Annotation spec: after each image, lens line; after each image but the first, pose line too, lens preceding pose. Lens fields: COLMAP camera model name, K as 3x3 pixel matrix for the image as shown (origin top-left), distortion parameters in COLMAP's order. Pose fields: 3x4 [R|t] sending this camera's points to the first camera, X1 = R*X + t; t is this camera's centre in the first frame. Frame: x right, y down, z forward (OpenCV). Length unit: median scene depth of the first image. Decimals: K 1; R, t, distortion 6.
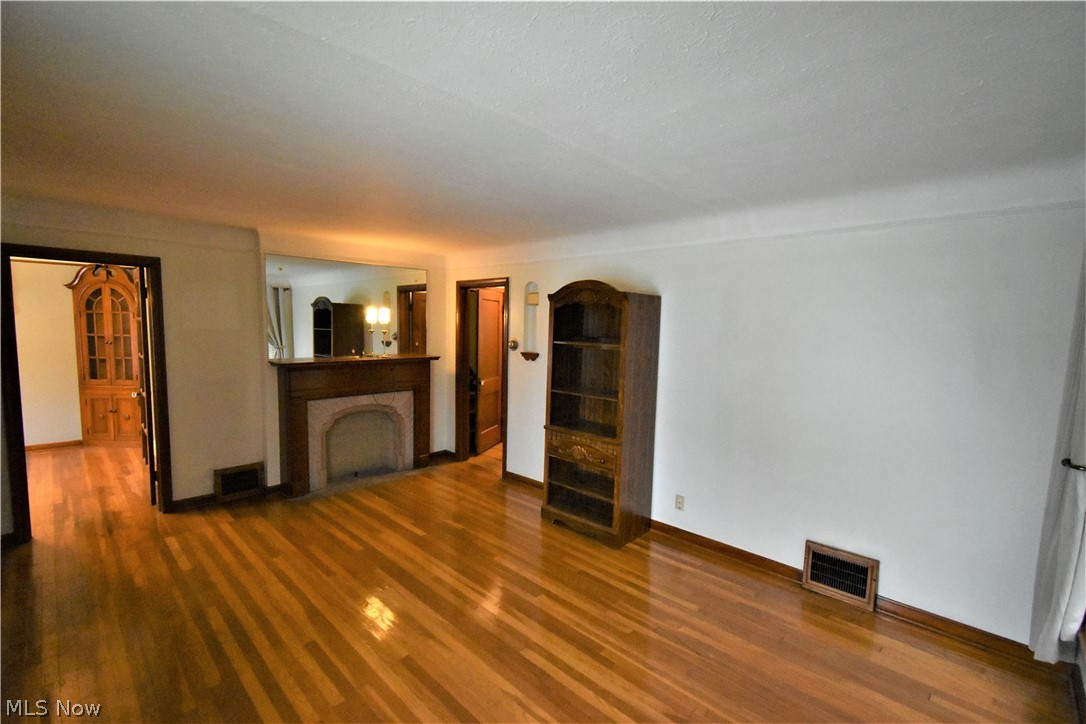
lens RADIAL K [[481.4, 0, 540.3], [0, 481.4, 363.6], [0, 0, 1]] dist [0.003934, -0.000453]
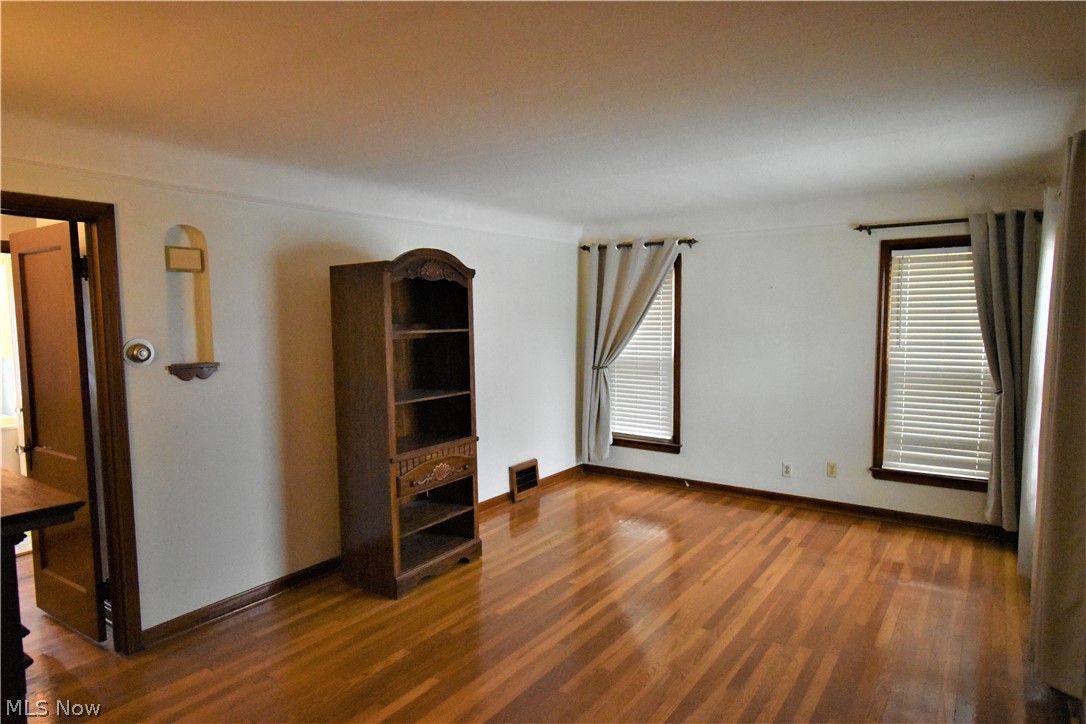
lens RADIAL K [[645.2, 0, 545.1], [0, 645.2, 363.7], [0, 0, 1]] dist [0.001838, 0.000005]
pose [[-0.156992, -0.096675, 0.982857, -0.874840], [0.089207, 0.989741, 0.111601, -0.077124], [-0.983563, 0.105198, -0.146757, 0.848028]]
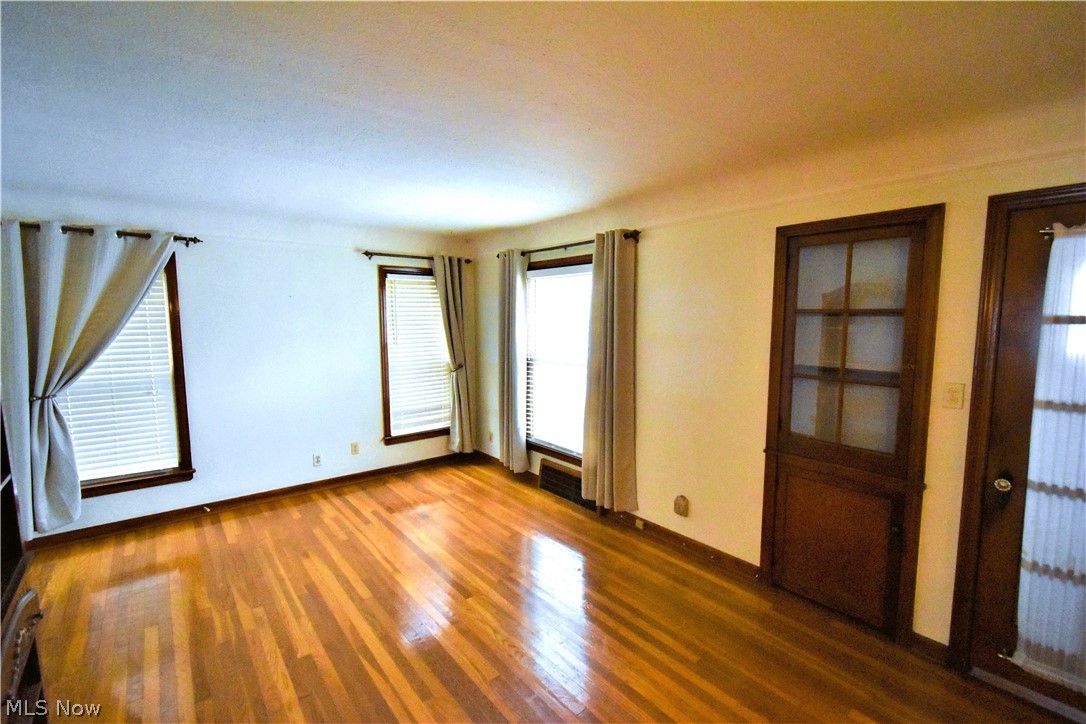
lens RADIAL K [[481.4, 0, 540.3], [0, 481.4, 363.6], [0, 0, 1]] dist [0.003934, -0.000453]
pose [[-0.991809, -0.031463, 0.123793, -0.333725], [-0.008017, 0.982609, 0.185514, -0.098585], [-0.127477, 0.183002, -0.974813, 1.159994]]
